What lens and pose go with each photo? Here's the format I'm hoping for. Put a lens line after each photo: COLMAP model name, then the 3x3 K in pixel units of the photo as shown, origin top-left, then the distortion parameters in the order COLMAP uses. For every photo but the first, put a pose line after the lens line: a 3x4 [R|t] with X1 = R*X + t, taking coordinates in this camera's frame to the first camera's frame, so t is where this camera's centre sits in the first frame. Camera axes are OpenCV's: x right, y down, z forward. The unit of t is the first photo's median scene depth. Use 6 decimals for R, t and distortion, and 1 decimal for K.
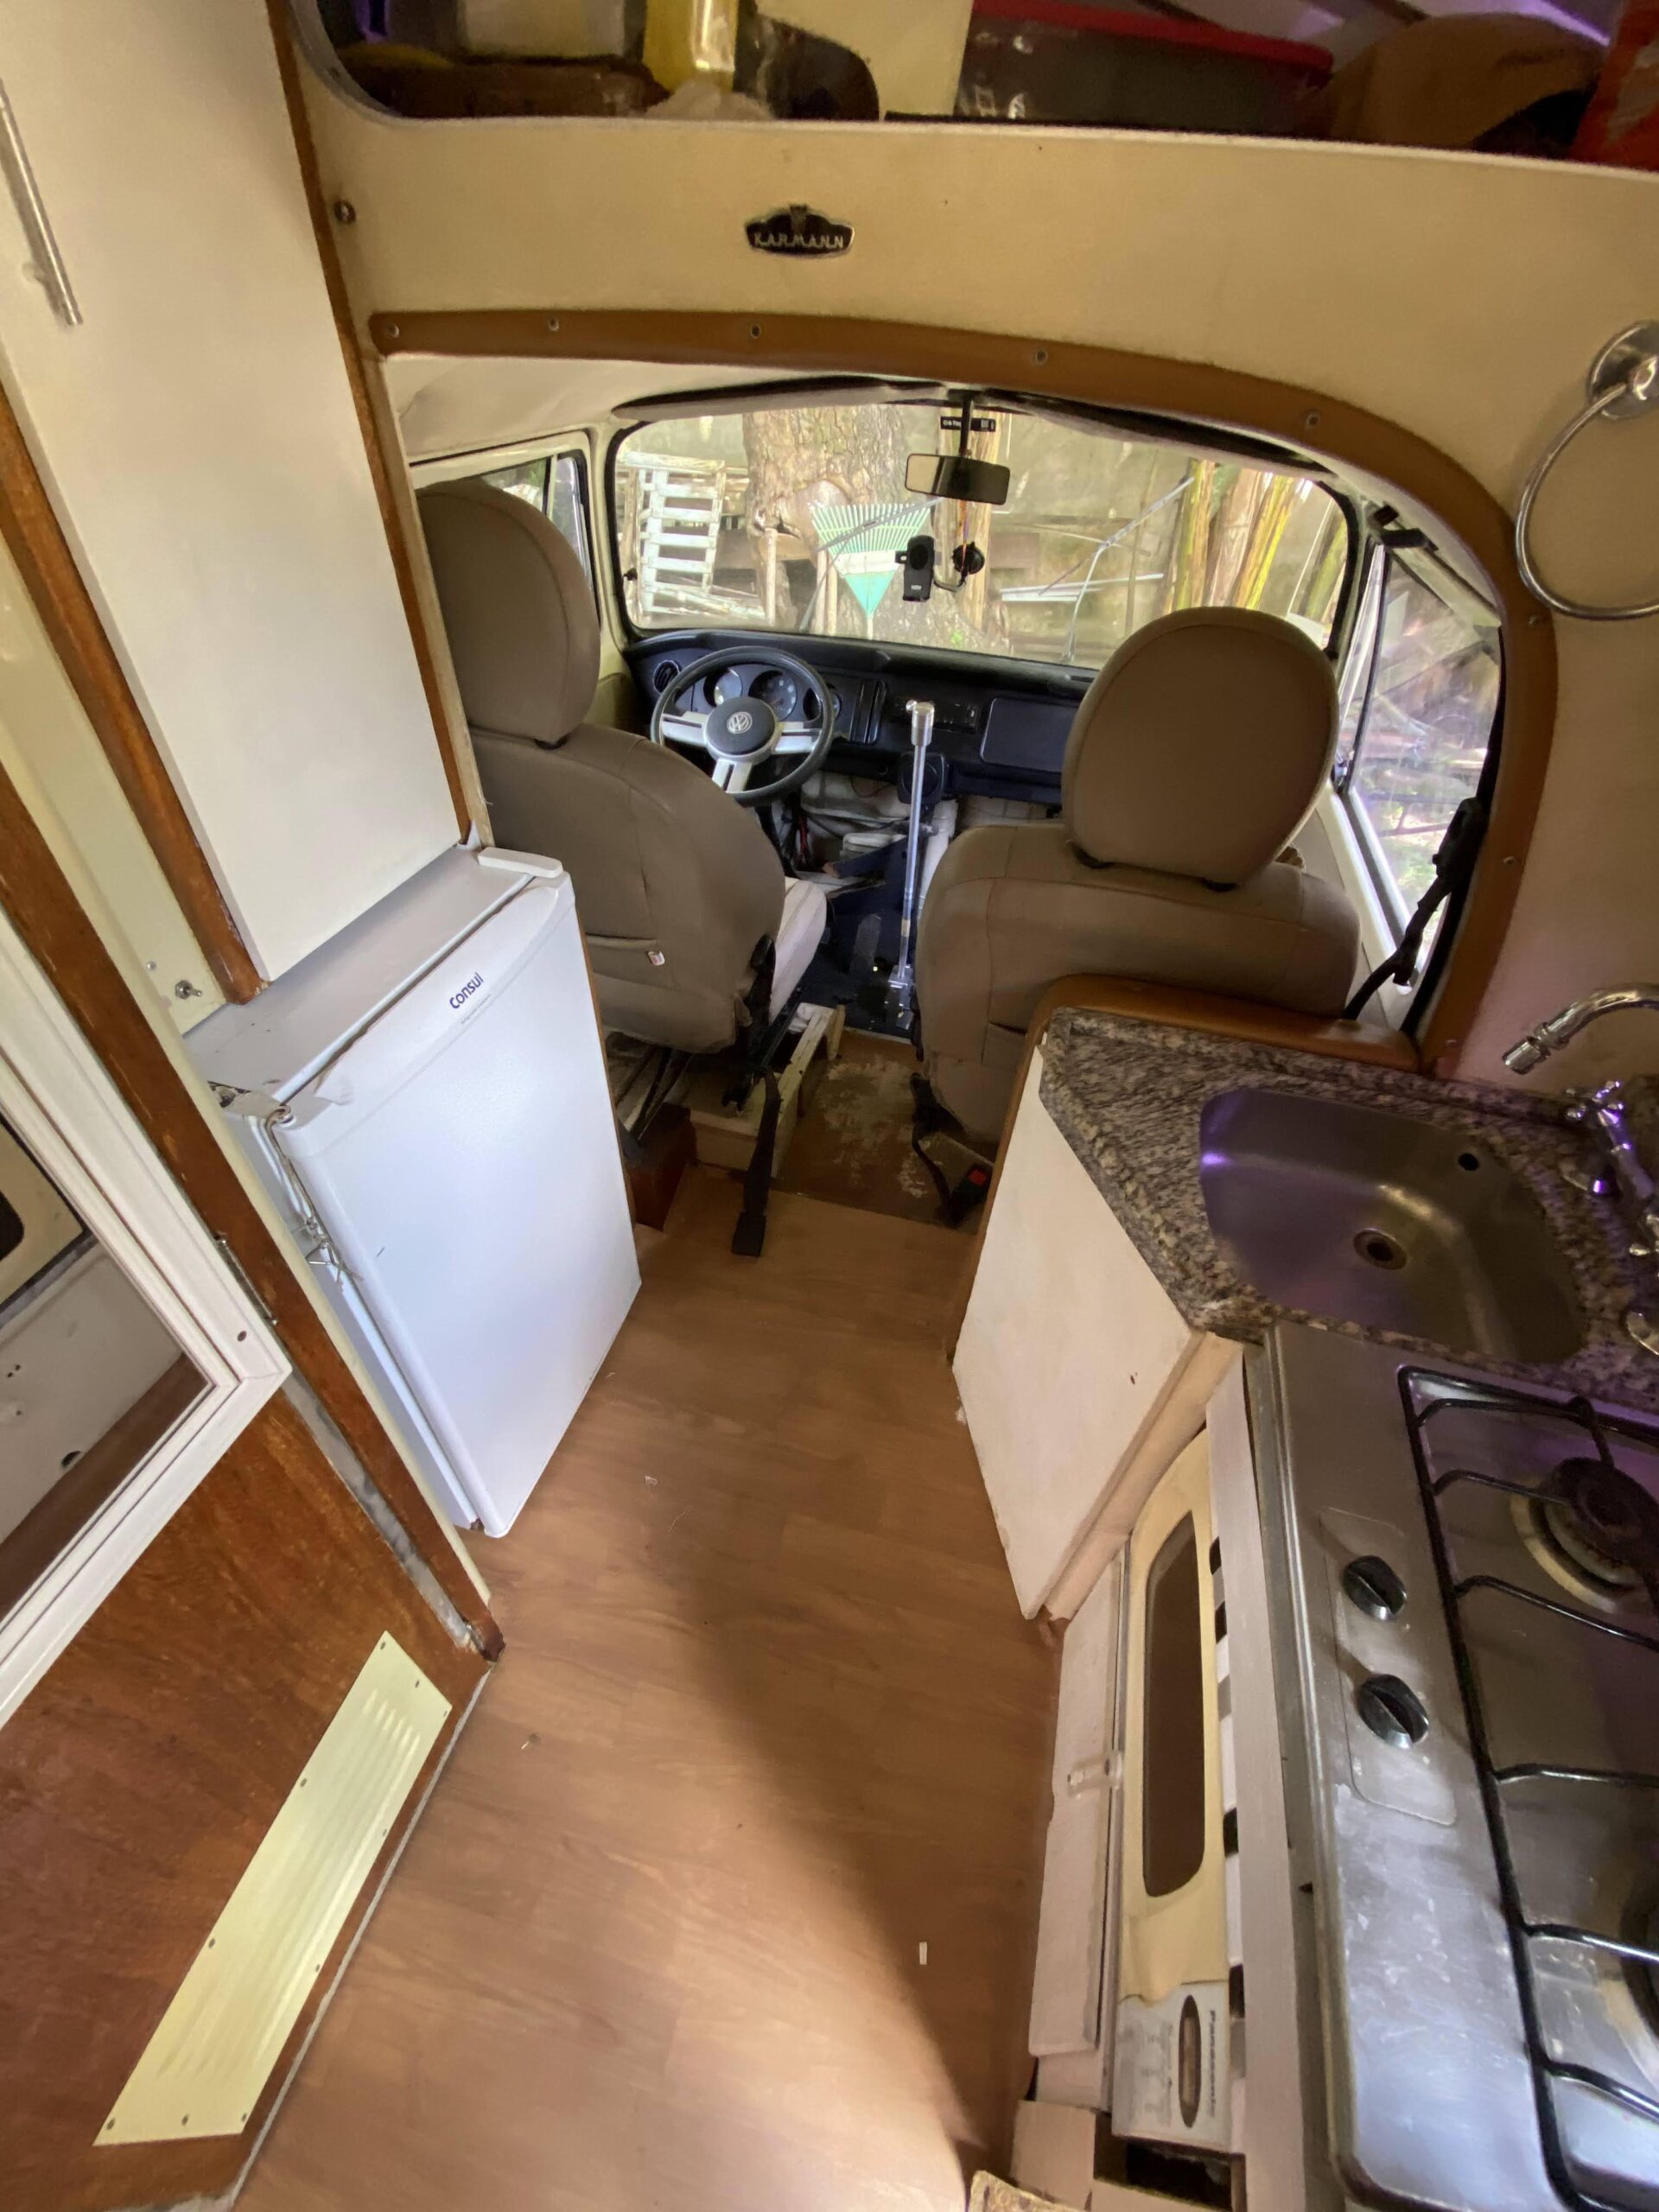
lens RADIAL K [[896.3, 0, 825.1], [0, 896.3, 1097.3], [0, 0, 1]] dist [0.028342, -0.024689]
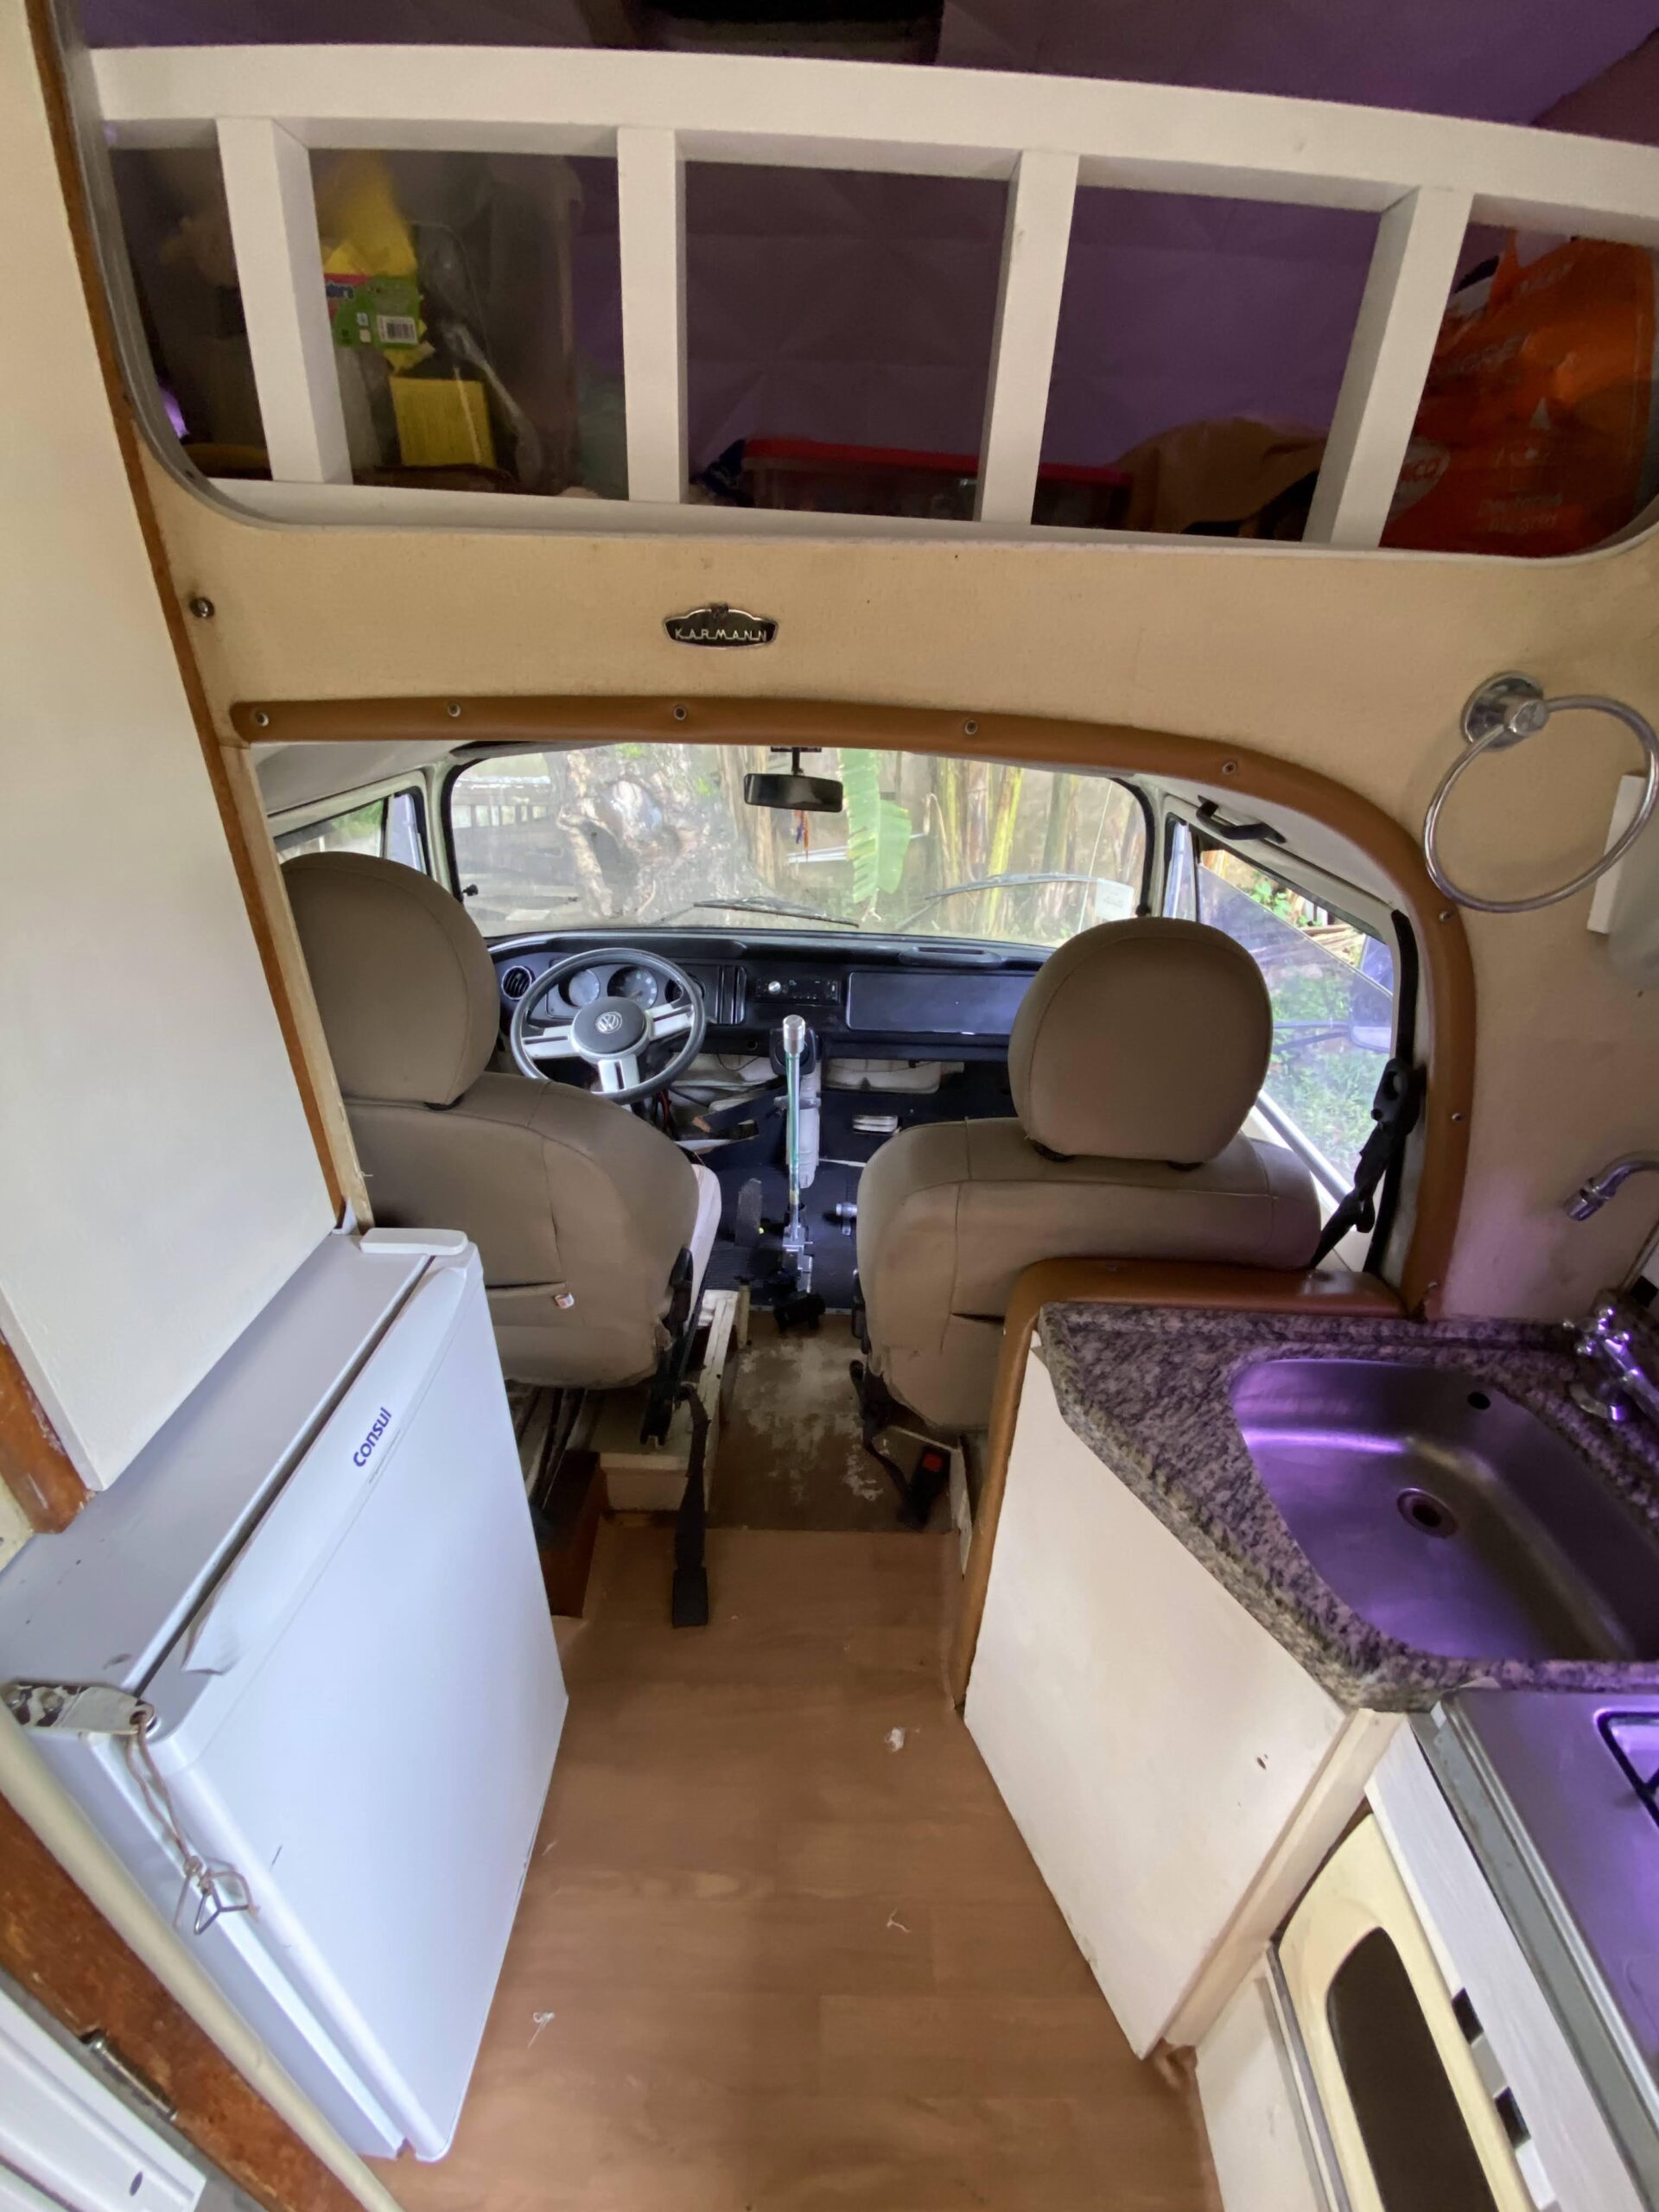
lens RADIAL K [[891.6, 0, 827.7], [0, 891.6, 1099.8], [0, 0, 1]] dist [0.028704, -0.024473]
pose [[0.970829, -0.128149, 0.202652, -0.123964], [0.172612, 0.960165, -0.219747, -0.145971], [-0.166419, 0.248317, 0.954276, 0.107133]]
